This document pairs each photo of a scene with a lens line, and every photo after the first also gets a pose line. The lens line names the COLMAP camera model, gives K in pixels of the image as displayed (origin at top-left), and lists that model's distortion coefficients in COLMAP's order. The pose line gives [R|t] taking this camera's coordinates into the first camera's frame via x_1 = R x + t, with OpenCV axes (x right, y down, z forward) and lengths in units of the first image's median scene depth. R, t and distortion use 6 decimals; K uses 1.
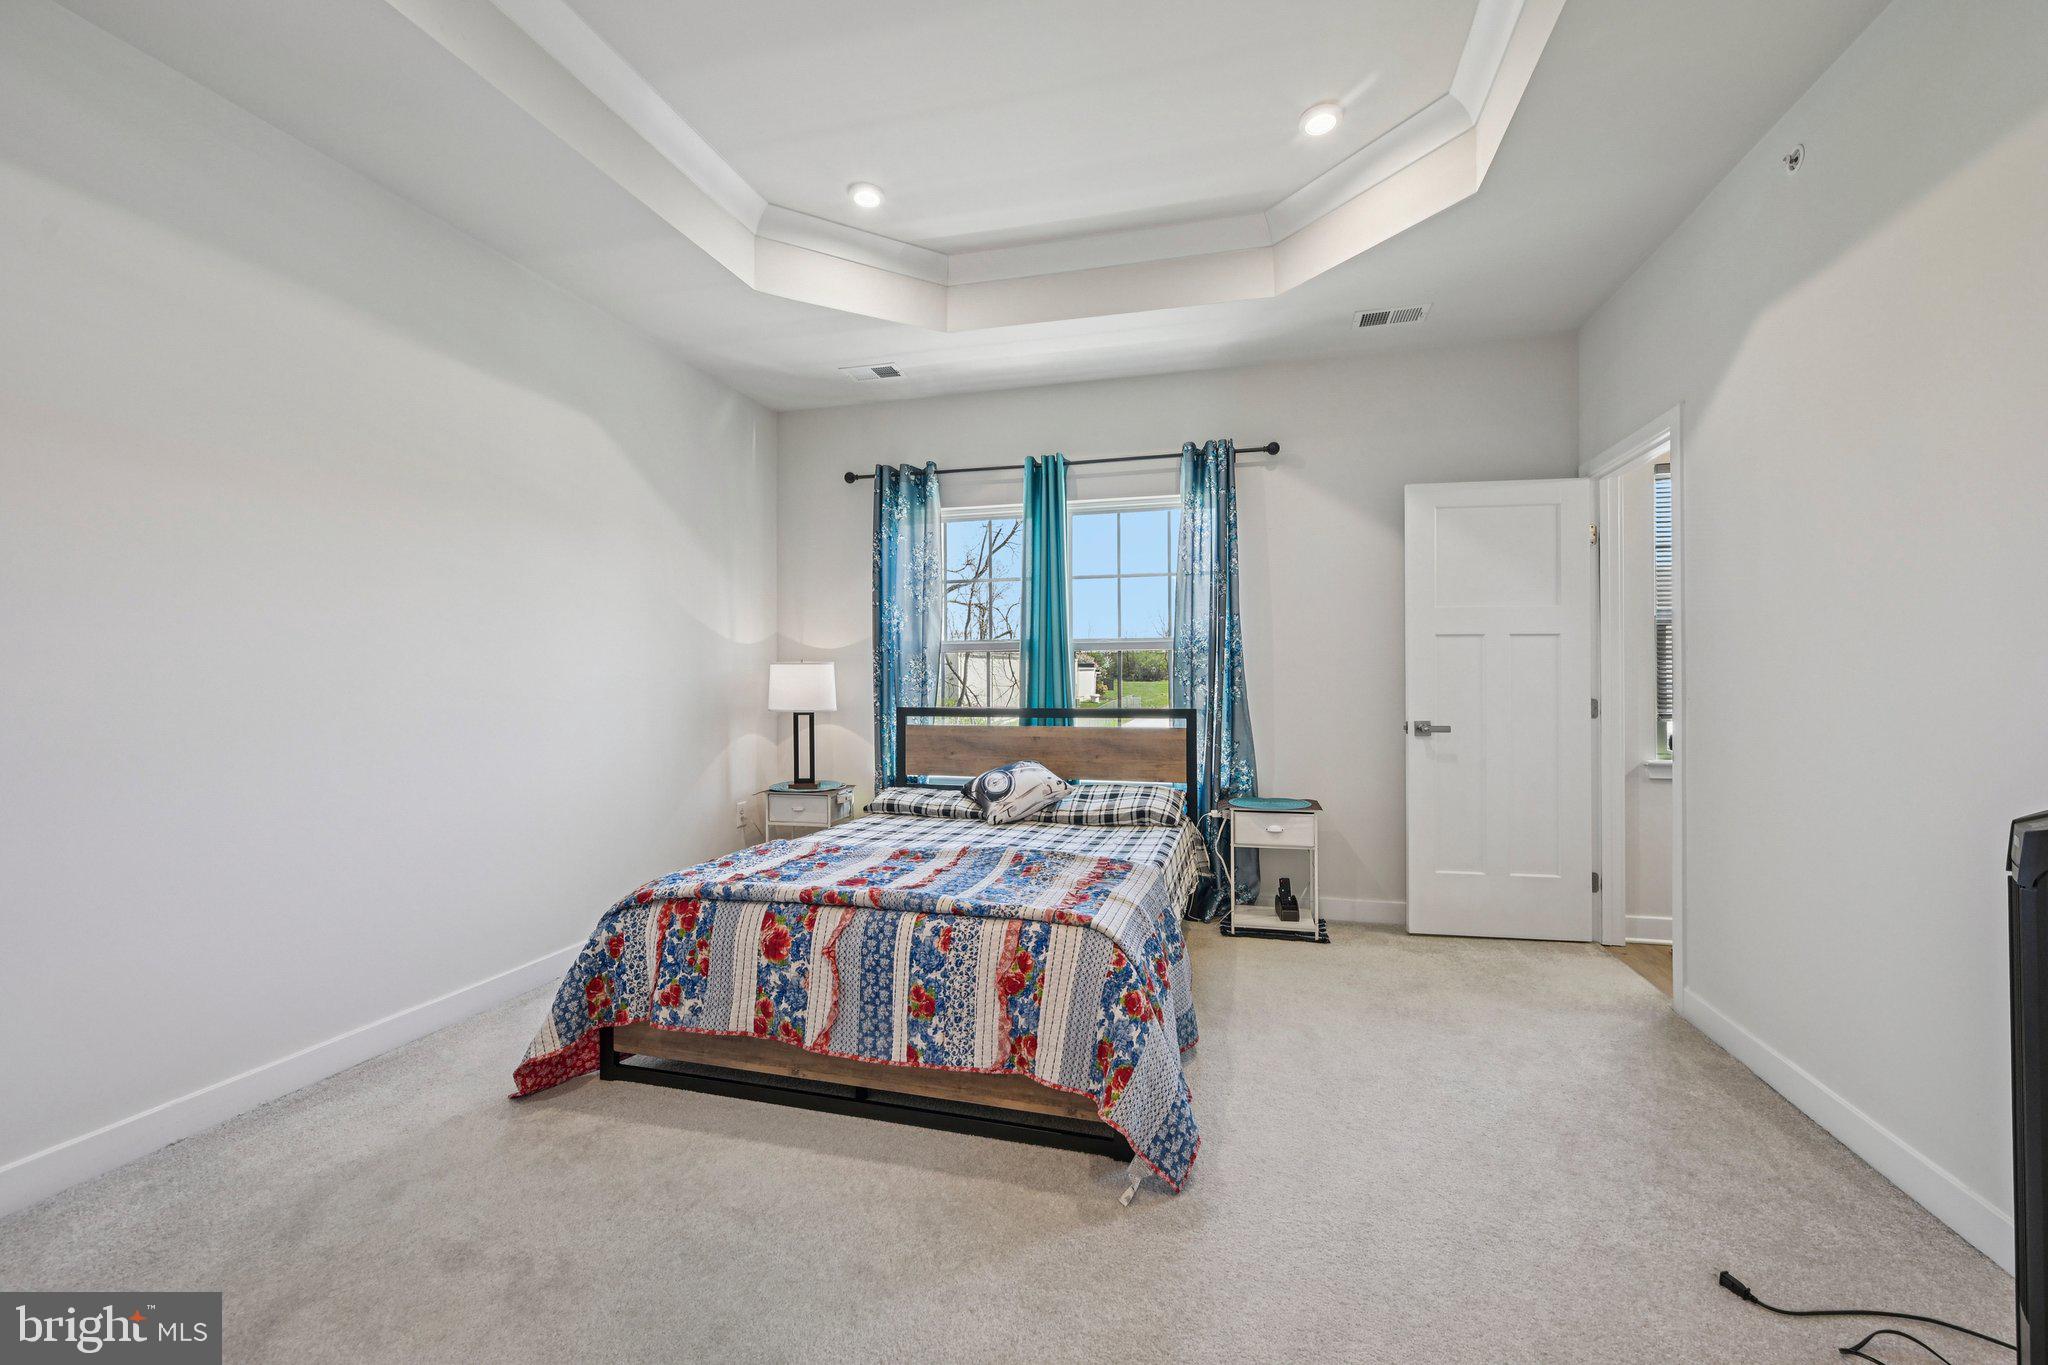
lens RADIAL K [[819.1, 0, 1022.8], [0, 819.1, 674.9], [0, 0, 1]] dist [-0.000881, 0.000615]
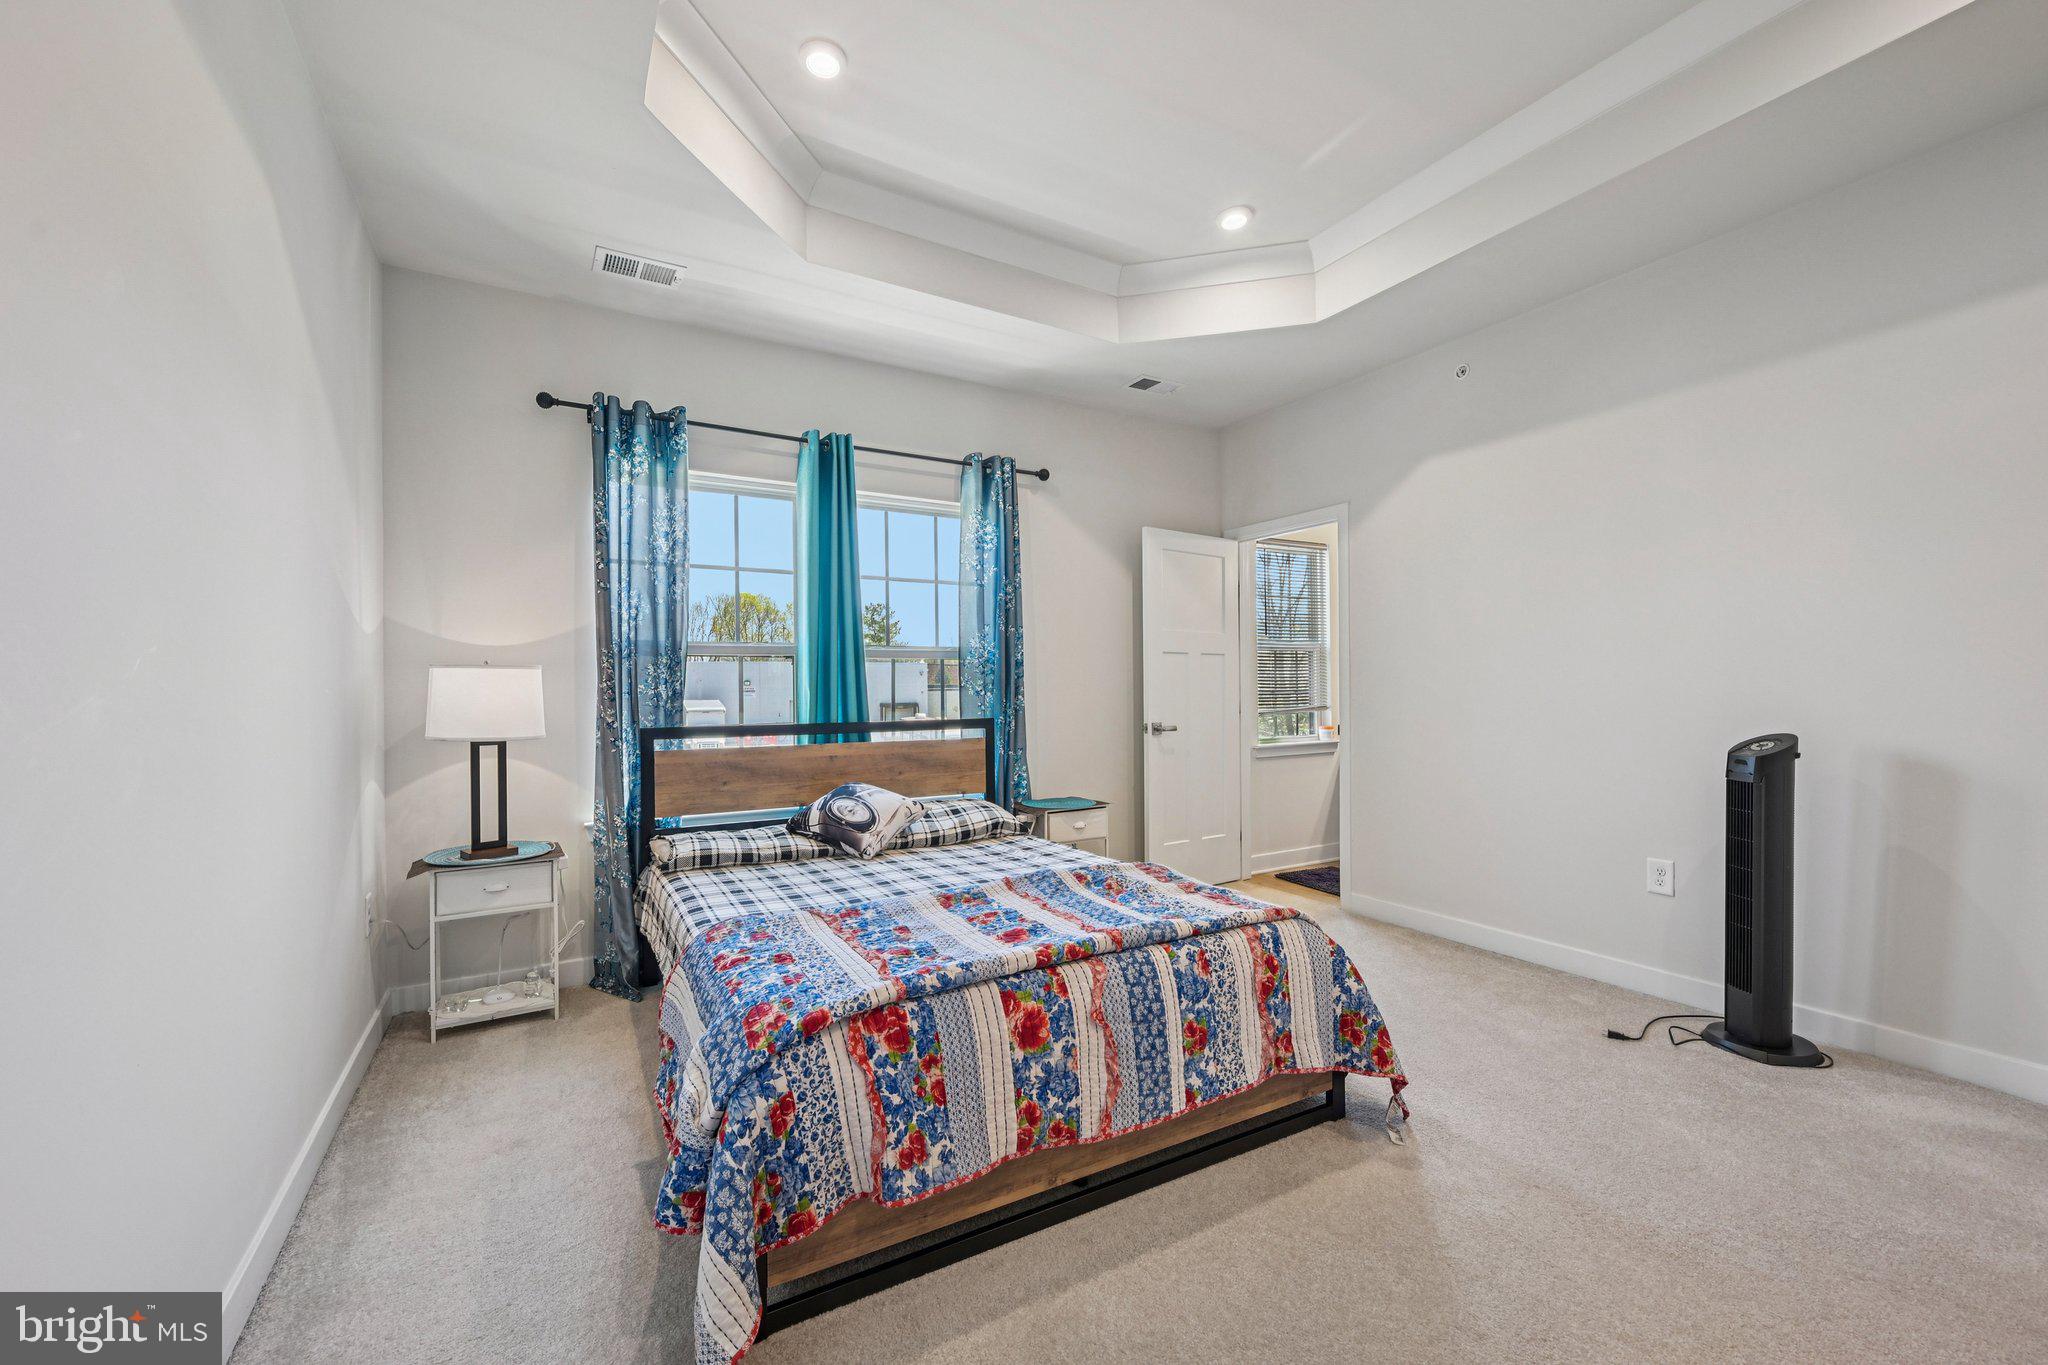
lens RADIAL K [[819.1, 0, 1024.8], [0, 819.1, 690.5], [0, 0, 1]] dist [-0.000881, 0.000615]
pose [[0.706809, -0.002607, 0.707399, -0.804697], [0.001474, 0.999996, 0.002213, 0.007794], [-0.707403, -0.000521, 0.706811, 0.431624]]
